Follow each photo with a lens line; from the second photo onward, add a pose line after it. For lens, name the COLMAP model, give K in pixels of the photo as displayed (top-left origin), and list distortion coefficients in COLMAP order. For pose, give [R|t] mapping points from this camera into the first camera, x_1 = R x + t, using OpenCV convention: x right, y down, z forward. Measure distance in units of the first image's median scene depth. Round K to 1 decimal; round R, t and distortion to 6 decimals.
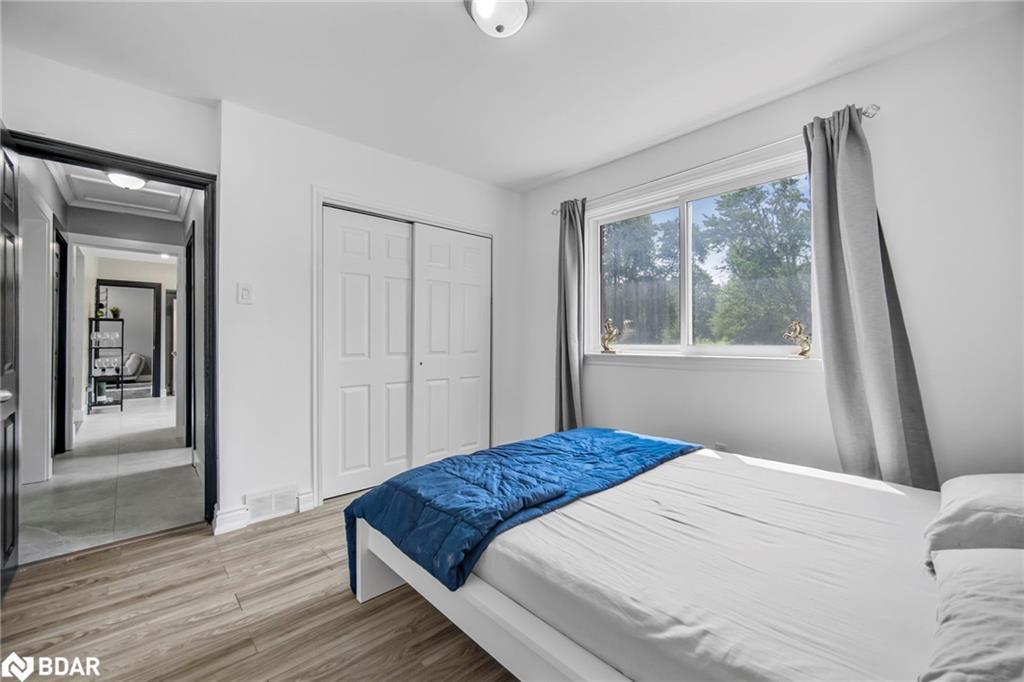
lens RADIAL K [[417.6, 0, 494.0], [0, 417.6, 338.3], [0, 0, 1]] dist [-0.000833, -0.000171]
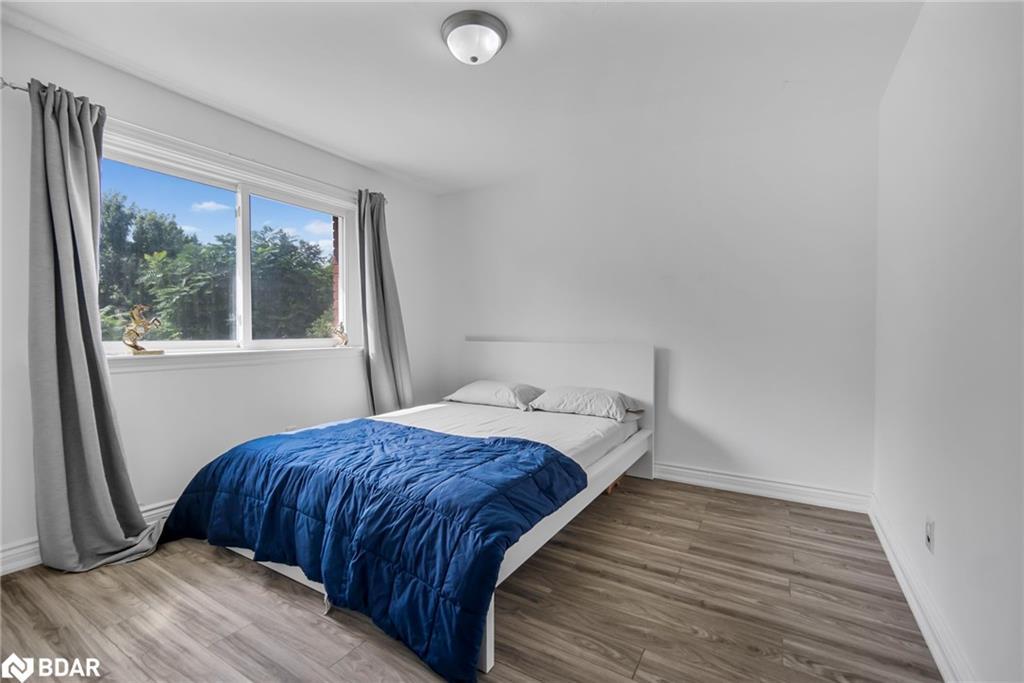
lens RADIAL K [[417.6, 0, 494.0], [0, 417.6, 338.8], [0, 0, 1]] dist [-0.000833, -0.000171]
pose [[-0.245469, -0.015196, 0.969285, -1.050248], [0.002192, 0.999866, 0.016231, -0.001232], [-0.969402, 0.006109, -0.245403, 1.156436]]
